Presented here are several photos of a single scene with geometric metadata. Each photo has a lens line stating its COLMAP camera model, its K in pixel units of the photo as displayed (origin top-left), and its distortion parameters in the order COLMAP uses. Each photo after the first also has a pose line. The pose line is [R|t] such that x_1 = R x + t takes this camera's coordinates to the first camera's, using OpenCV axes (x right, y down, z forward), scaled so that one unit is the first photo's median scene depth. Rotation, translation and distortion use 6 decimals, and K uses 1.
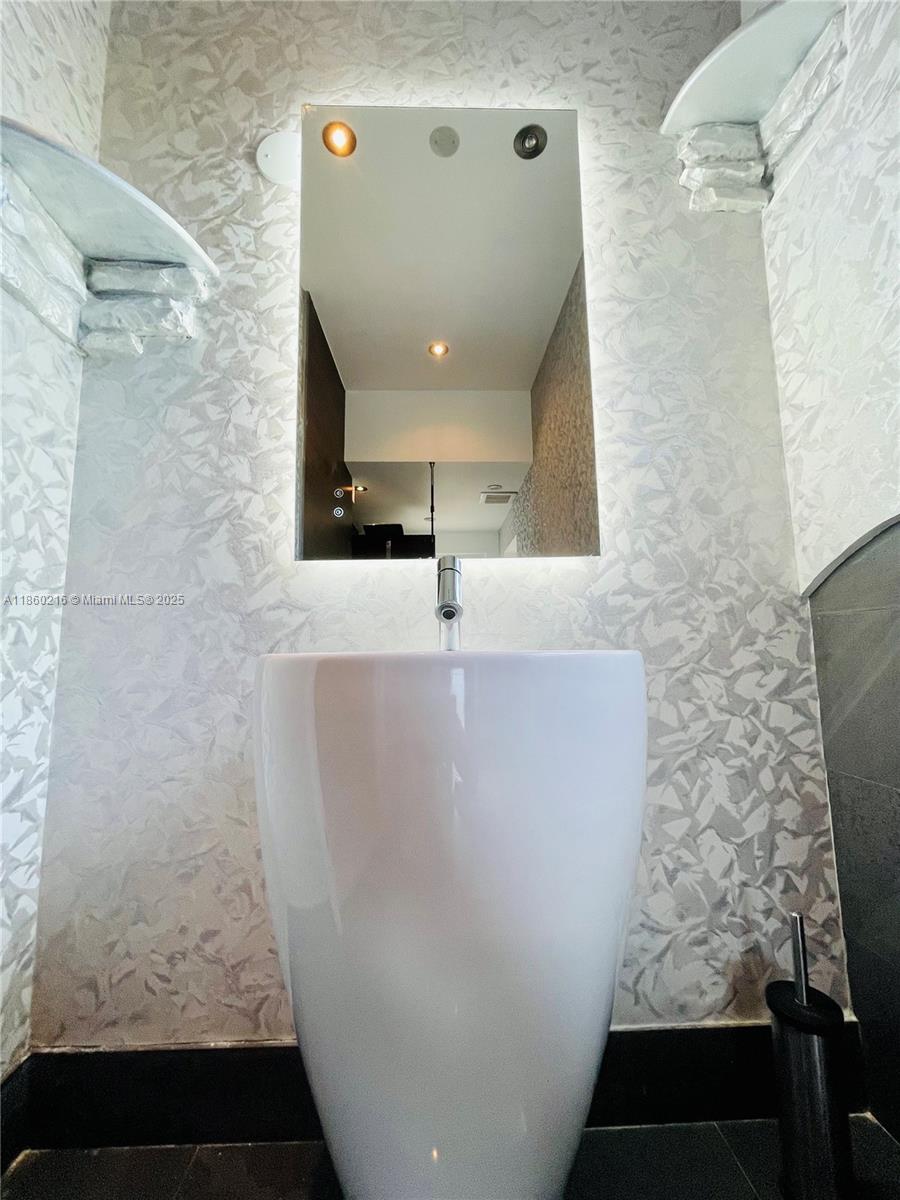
lens RADIAL K [[480.0, 0, 451.8], [0, 480.0, 599.0], [0, 0, 1]] dist [-0.006681, 0.003813]
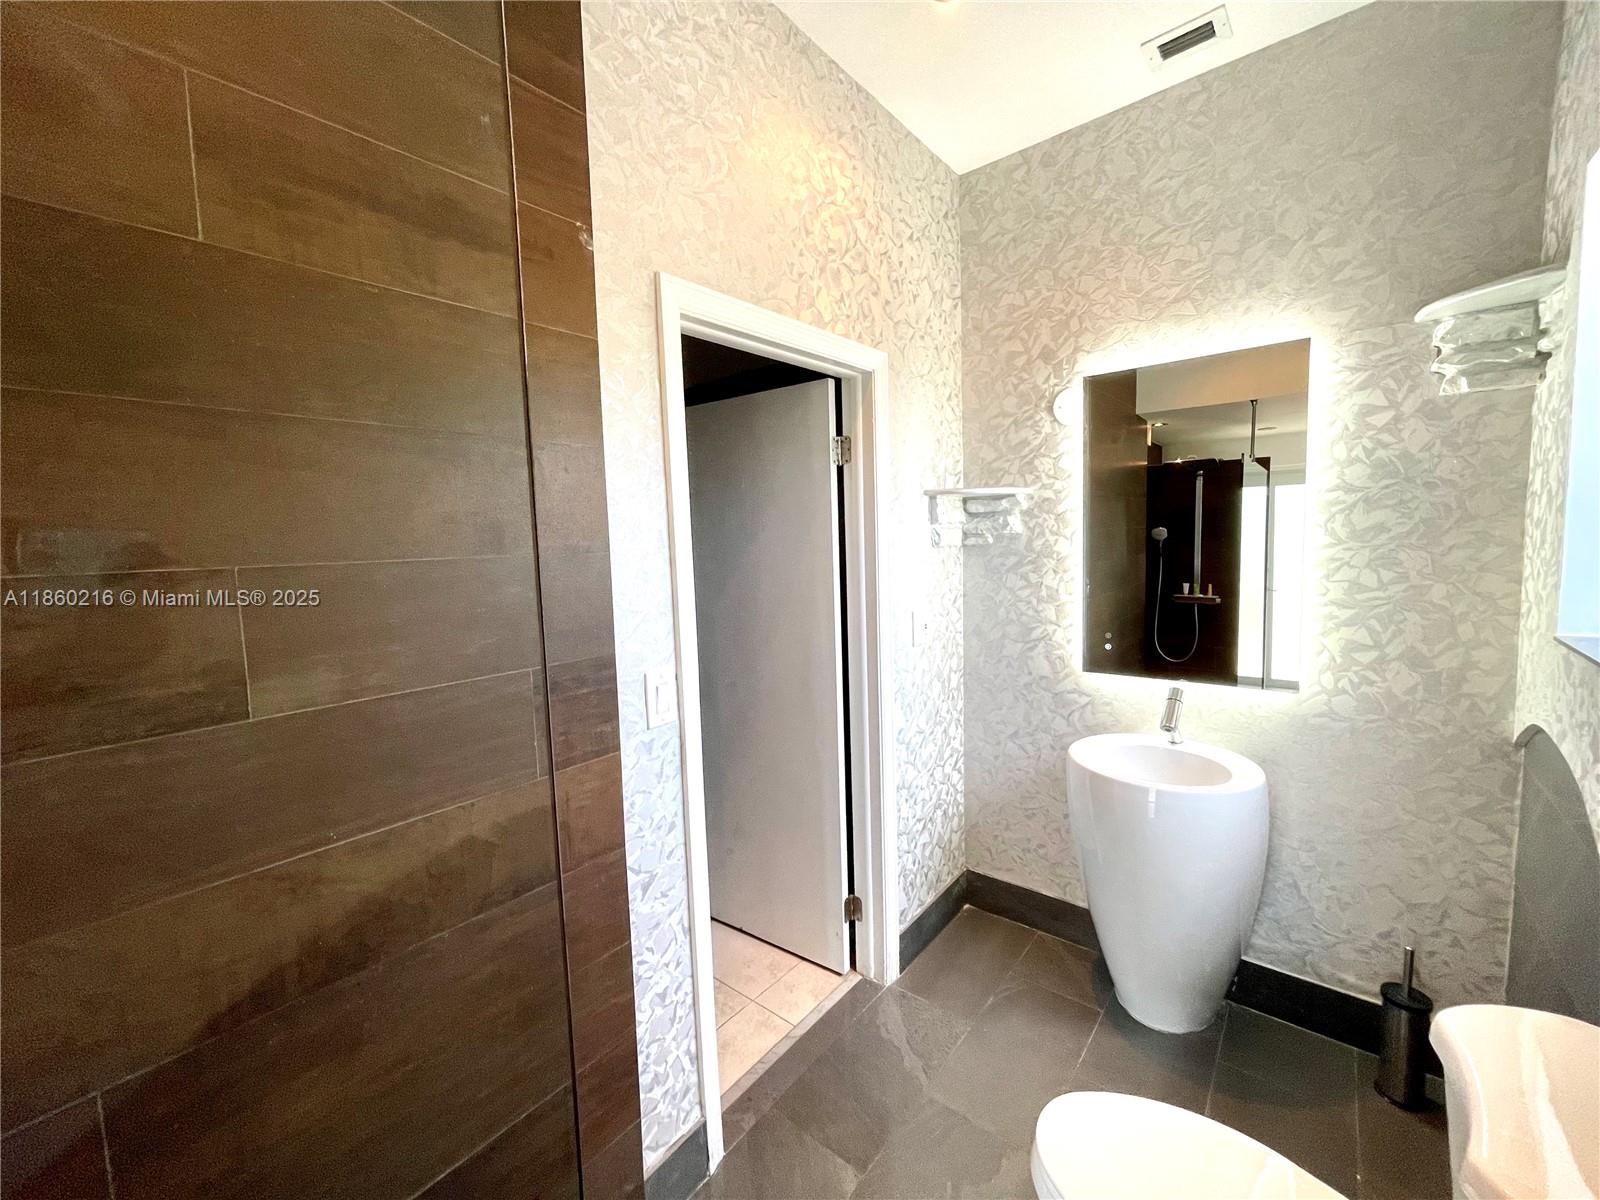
lens RADIAL K [[640.0, 0, 792.2], [0, 640.0, 592.5], [0, 0, 1]] dist [-0.006681, 0.003813]
pose [[0.741584, 0.047102, -0.669205, 0.426025], [0.089474, 0.981676, 0.168246, -0.809570], [0.664867, -0.184645, 0.723780, -1.310662]]
